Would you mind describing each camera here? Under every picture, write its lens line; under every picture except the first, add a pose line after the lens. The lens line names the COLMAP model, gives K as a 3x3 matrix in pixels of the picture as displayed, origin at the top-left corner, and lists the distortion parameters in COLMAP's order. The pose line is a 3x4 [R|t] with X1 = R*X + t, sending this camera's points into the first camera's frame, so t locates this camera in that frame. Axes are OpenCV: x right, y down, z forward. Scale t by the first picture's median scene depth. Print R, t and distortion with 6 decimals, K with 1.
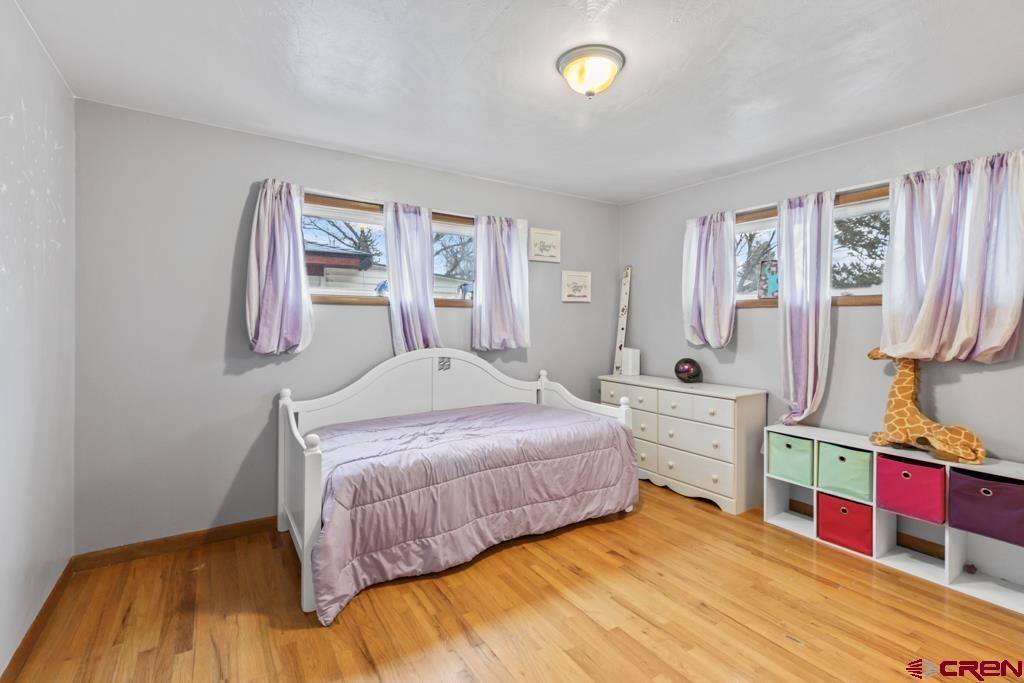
lens RADIAL K [[463.4, 0, 515.7], [0, 463.4, 321.8], [0, 0, 1]] dist [-0.000010, -0.000026]
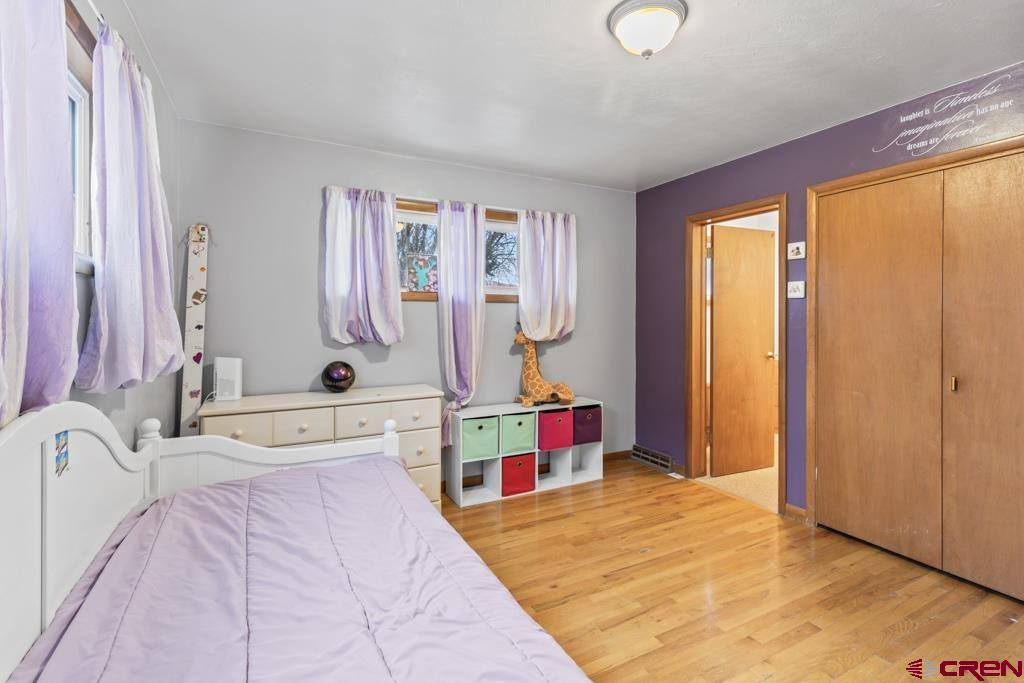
lens RADIAL K [[472.0, 0, 513.3], [0, 472.0, 313.8], [0, 0, 1]] dist [0.002045, 0.000199]
pose [[0.097355, 0.000266, 0.995250, -0.577349], [-0.001300, 0.999999, -0.000140, -0.004217], [-0.995249, -0.001280, 0.097356, 0.890207]]
